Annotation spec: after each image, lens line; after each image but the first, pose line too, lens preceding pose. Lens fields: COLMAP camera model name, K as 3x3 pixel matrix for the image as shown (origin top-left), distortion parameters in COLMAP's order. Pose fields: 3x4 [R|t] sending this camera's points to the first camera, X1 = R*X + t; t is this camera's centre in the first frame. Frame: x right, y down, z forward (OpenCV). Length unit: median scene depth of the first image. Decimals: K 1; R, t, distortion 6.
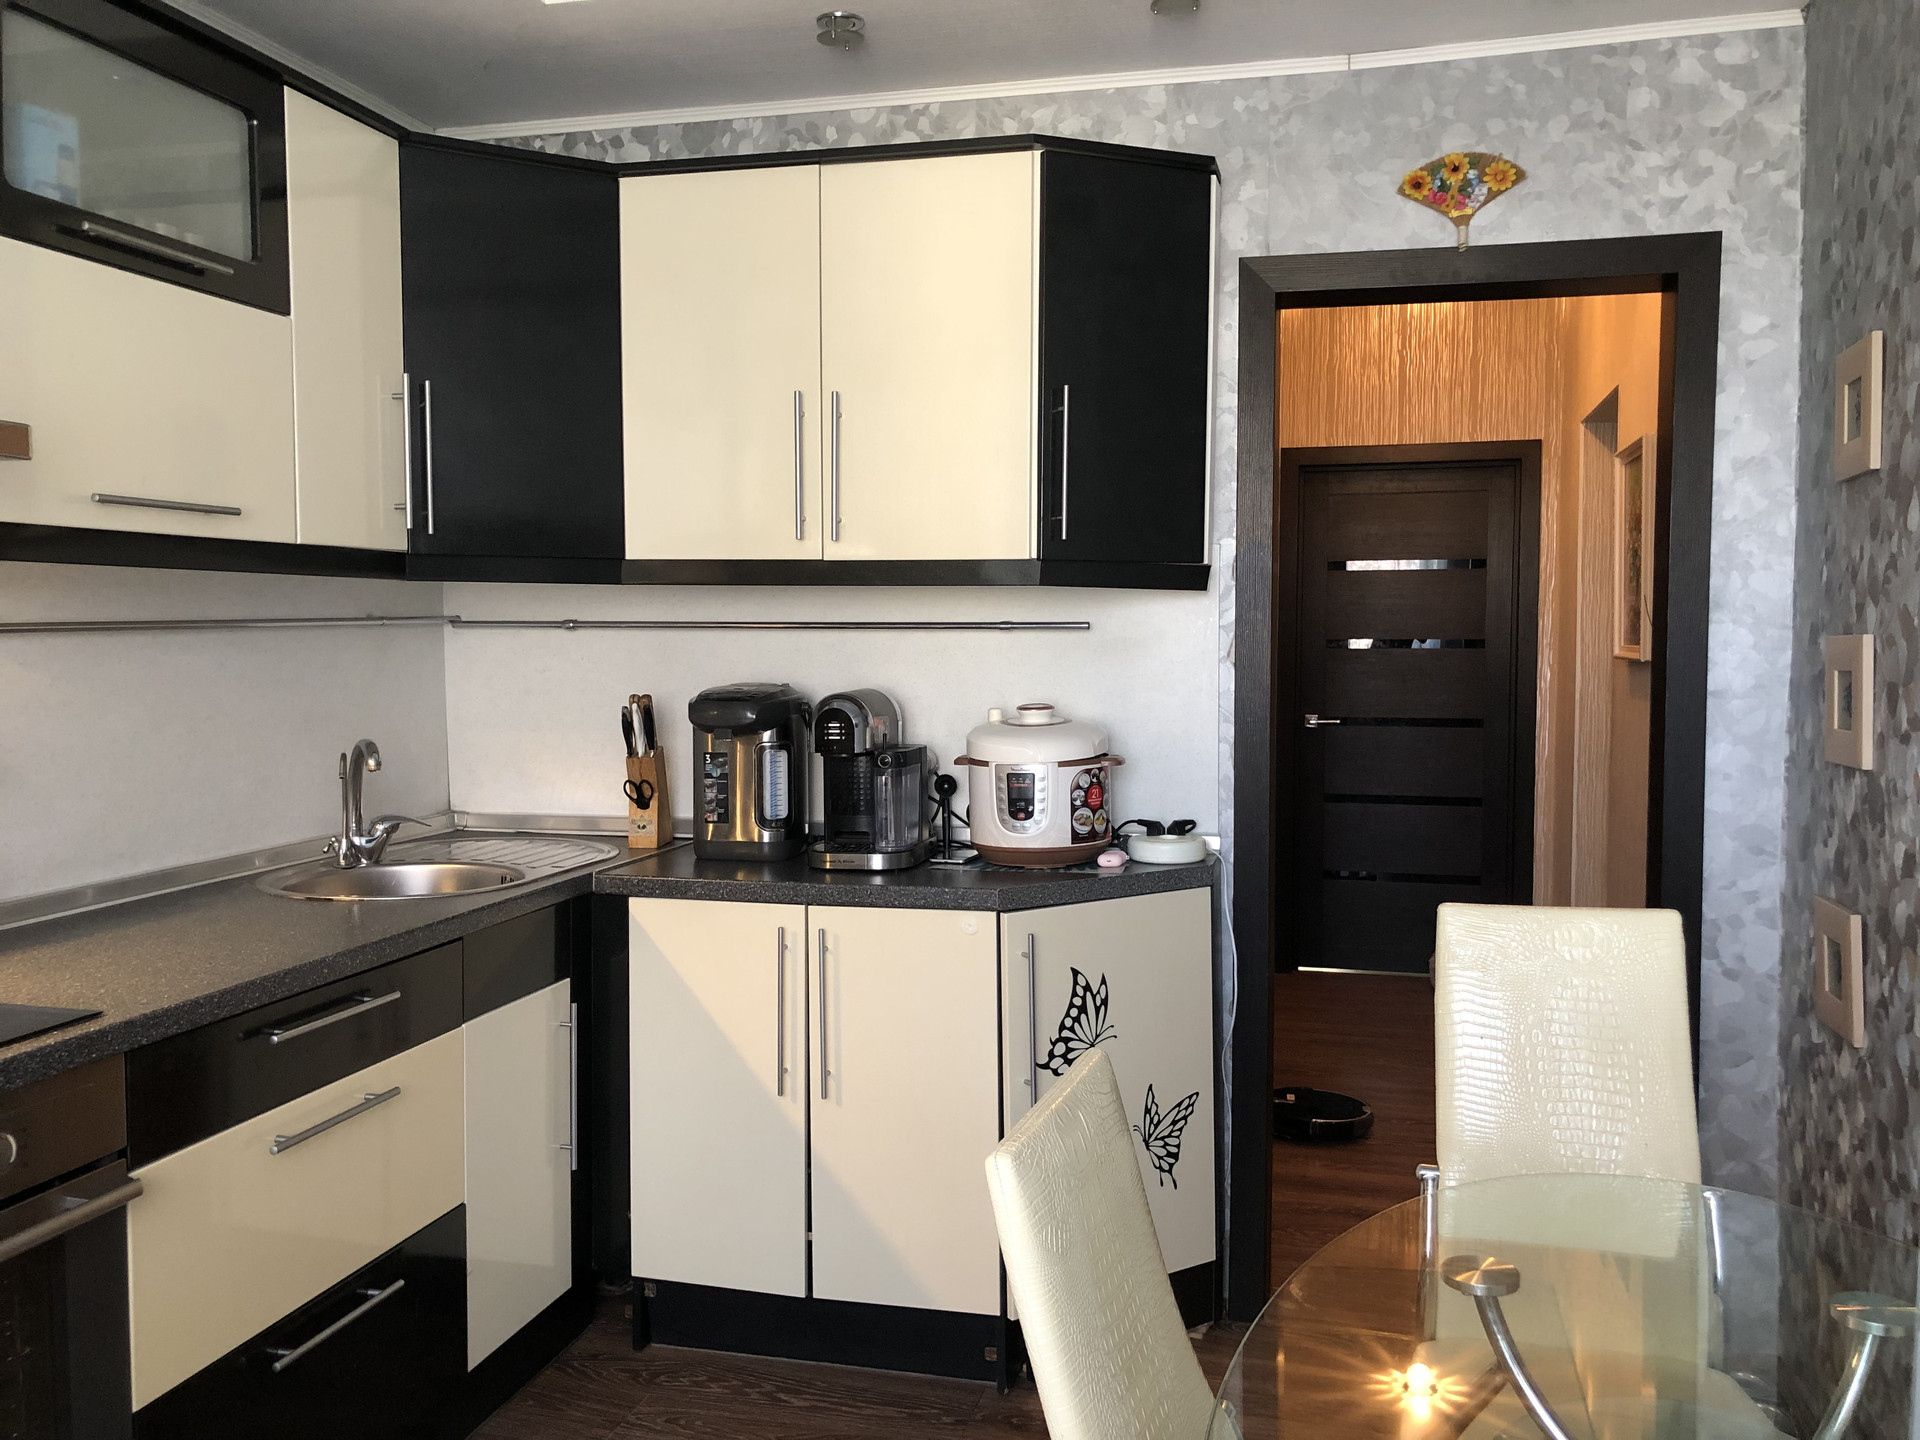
lens RADIAL K [[1540.8, 0, 1008.6], [0, 1540.8, 710.3], [0, 0, 1]] dist [0.020046, -0.048713]
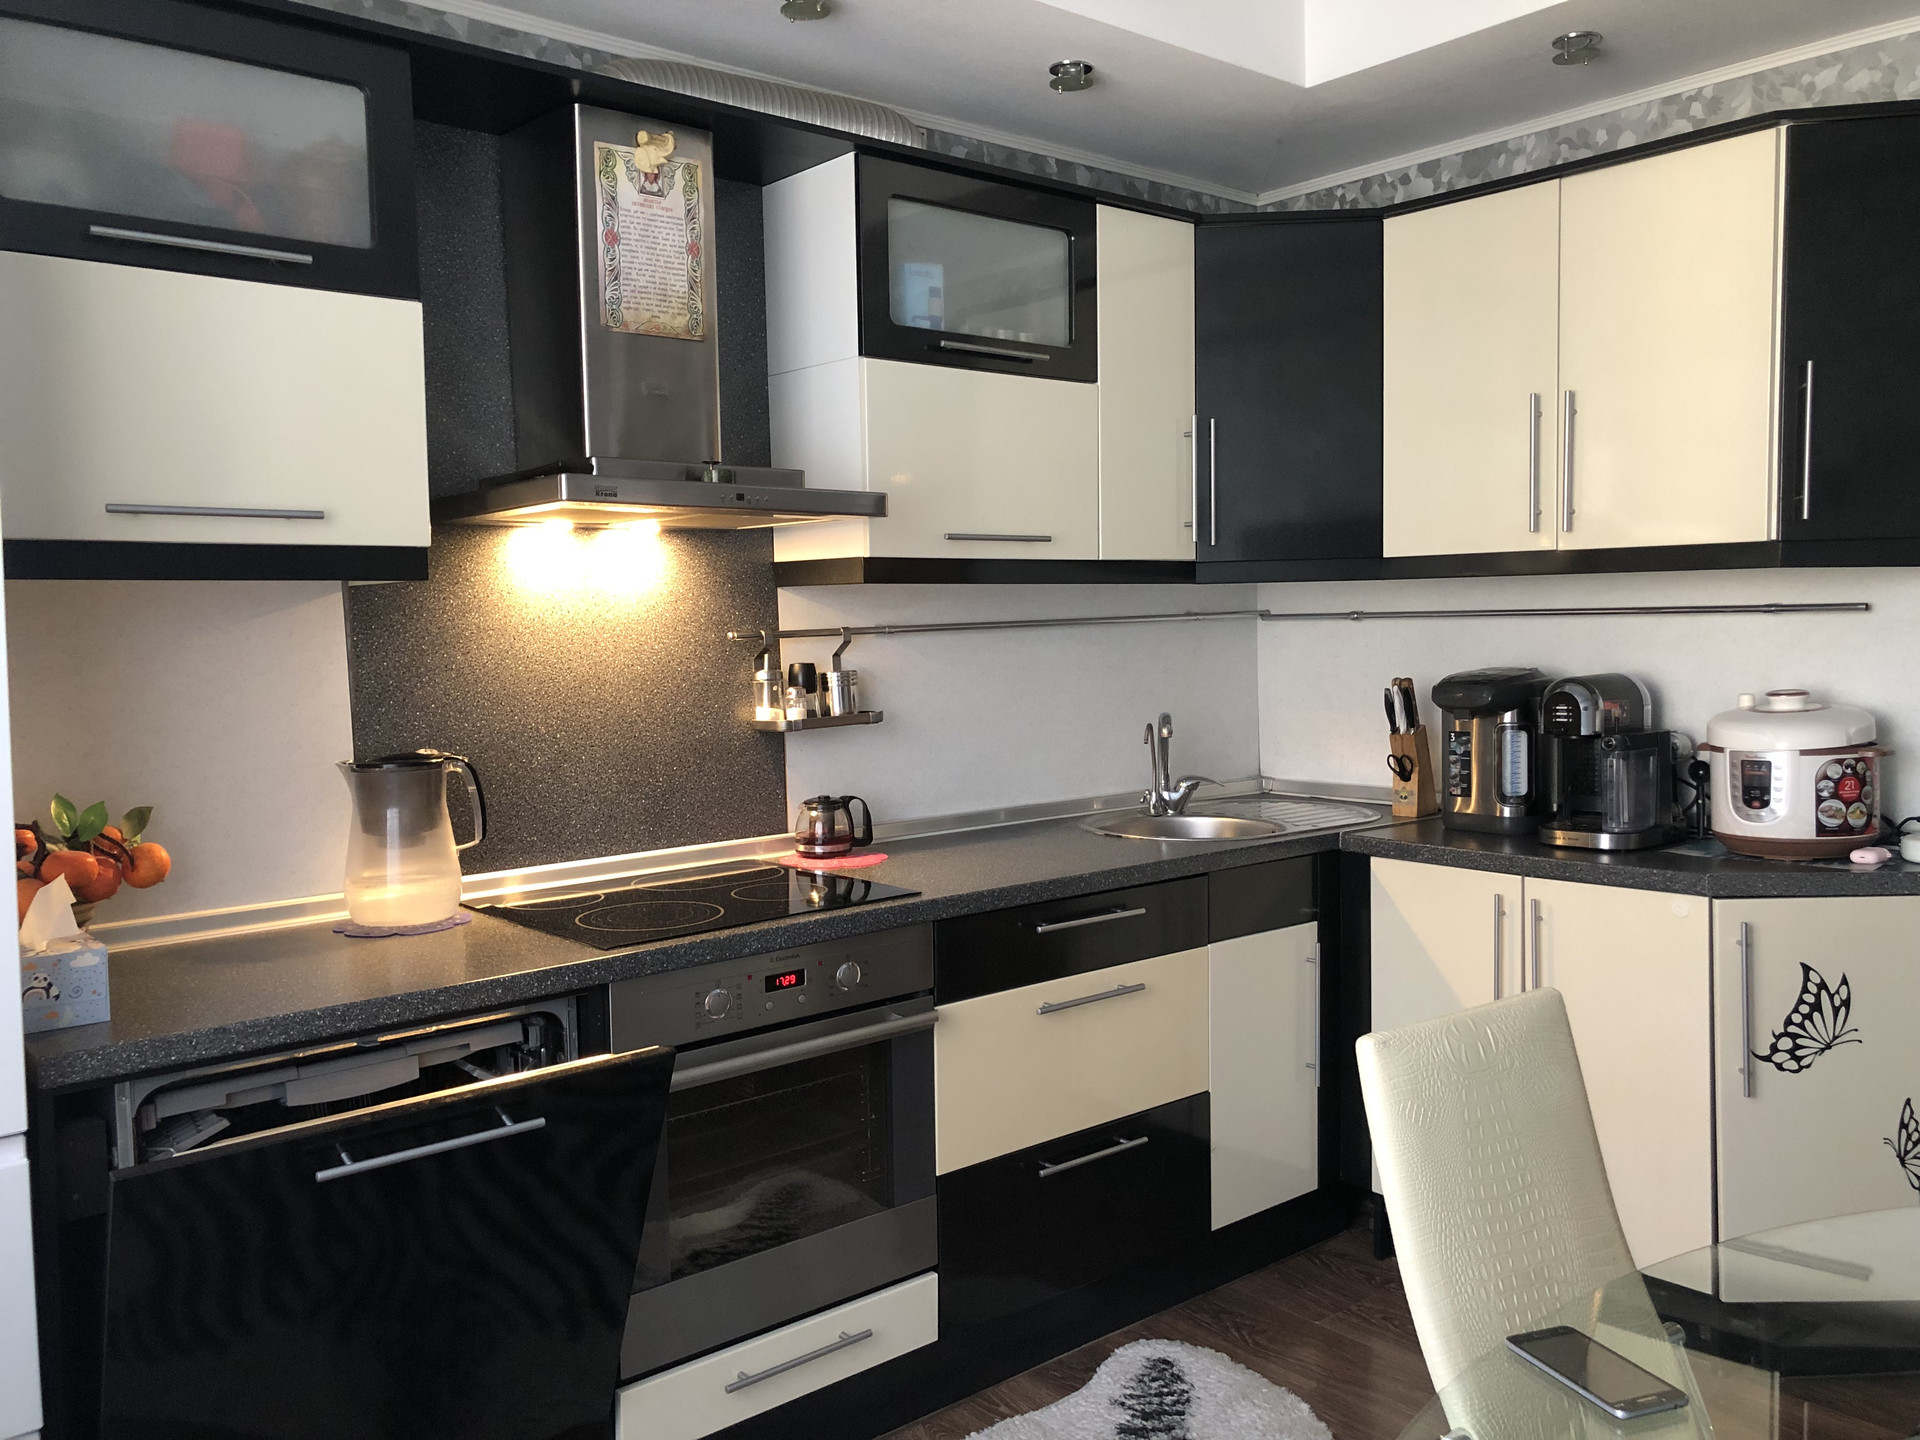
lens RADIAL K [[1538.9, 0, 958.3], [0, 1538.9, 691.9], [0, 0, 1]] dist [0.000206, -0.076456]
pose [[0.798232, 0.011873, -0.602233, 0.186104], [-0.013082, 0.999912, 0.002374, 0.001462], [0.602208, 0.005983, 0.798317, -0.082755]]
